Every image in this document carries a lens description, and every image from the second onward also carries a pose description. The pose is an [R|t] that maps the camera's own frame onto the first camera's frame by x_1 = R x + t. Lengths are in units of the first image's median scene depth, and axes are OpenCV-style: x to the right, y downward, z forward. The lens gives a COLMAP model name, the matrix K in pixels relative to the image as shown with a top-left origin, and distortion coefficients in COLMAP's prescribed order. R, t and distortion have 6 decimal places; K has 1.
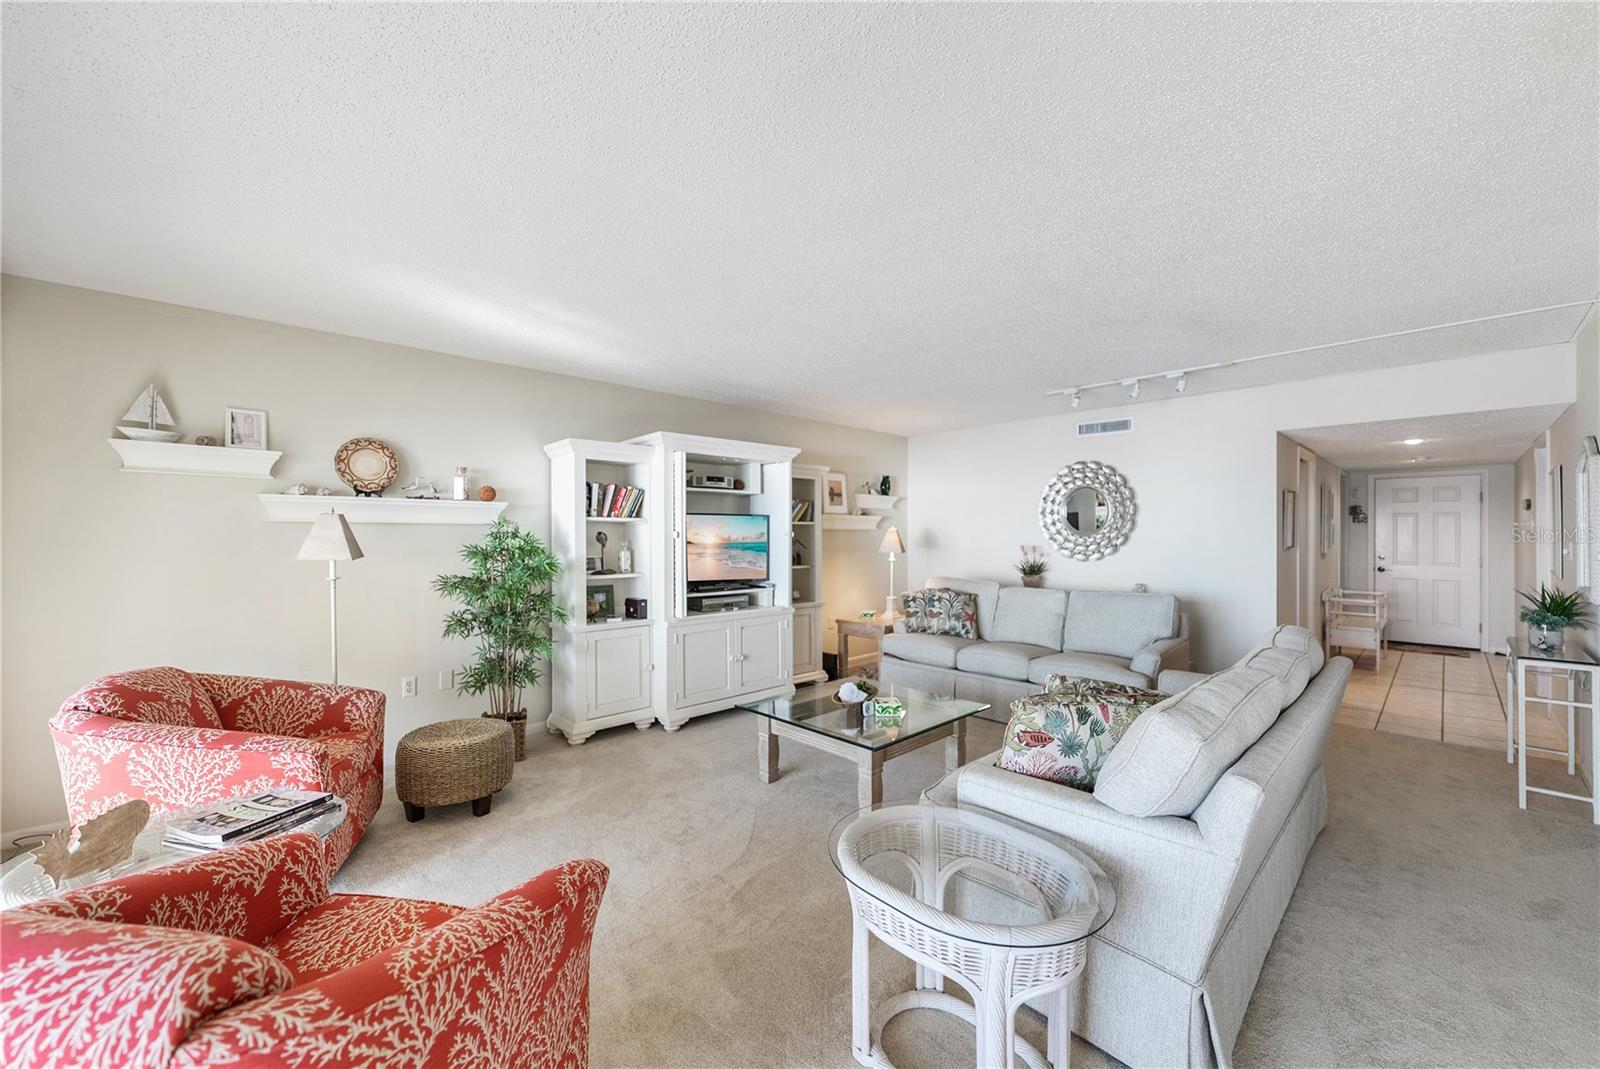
lens RADIAL K [[626.4, 0, 789.6], [0, 626.4, 524.4], [0, 0, 1]] dist [-0.002607, 0.000467]
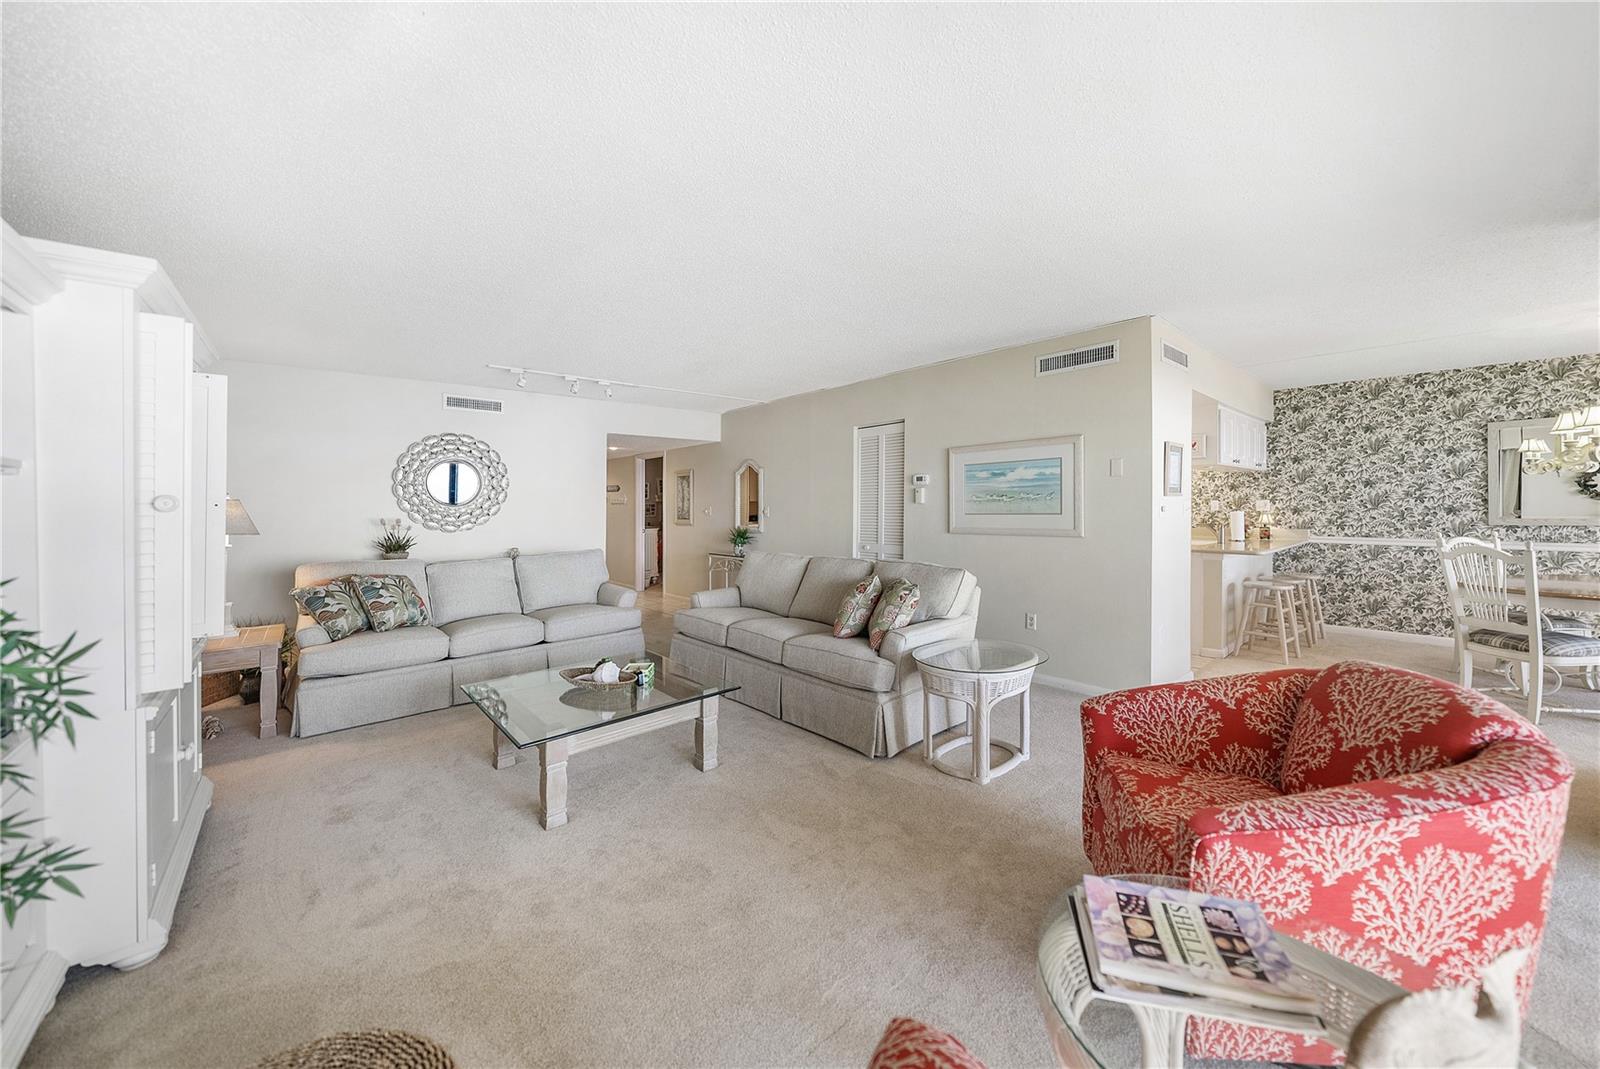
lens RADIAL K [[551.7, 0, 813.9], [0, 551.7, 504.8], [0, 0, 1]] dist [-0.002114, -0.000158]
pose [[0.034565, 0.000244, 0.999402, -0.455284], [-0.001864, 0.999998, -0.000180, 0.015180], [-0.999401, -0.001857, 0.034565, 0.440144]]
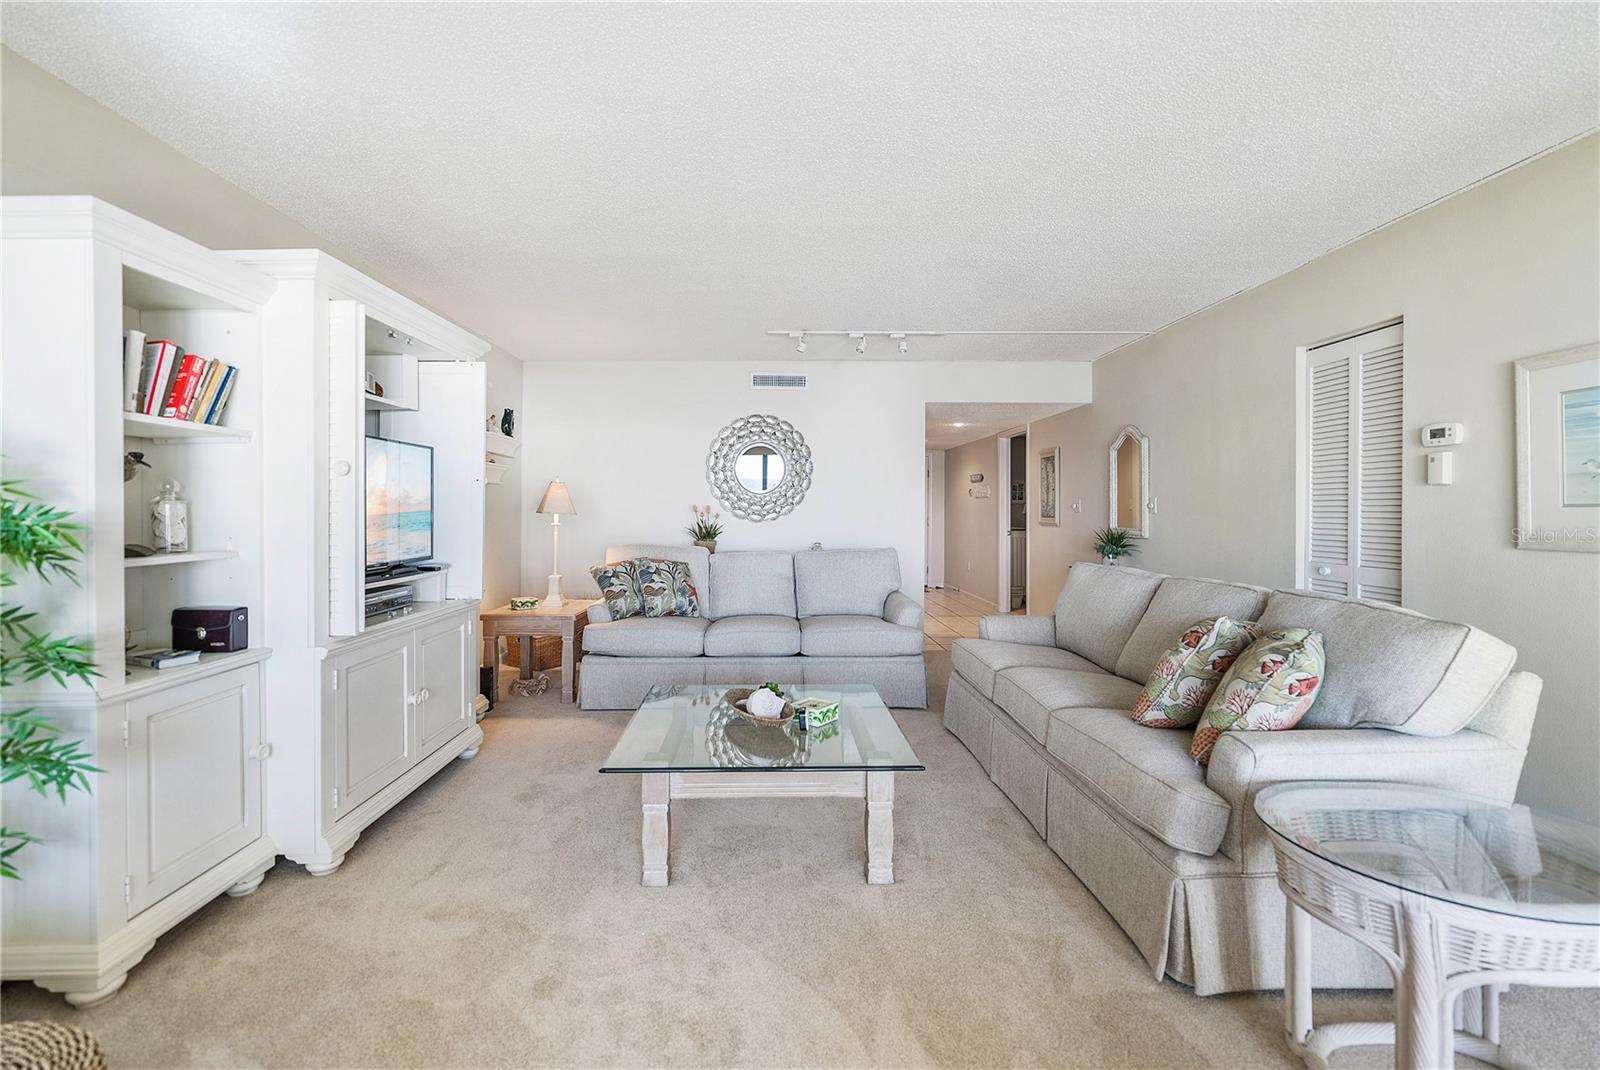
lens RADIAL K [[685.4, 0, 795.5], [0, 685.4, 499.8], [0, 0, 1]] dist [-0.001554, 0.000119]
pose [[0.669697, 0.011640, 0.742543, -0.285084], [-0.012849, 0.999909, -0.004087, 0.033147], [-0.742523, -0.006804, 0.669786, 0.313428]]
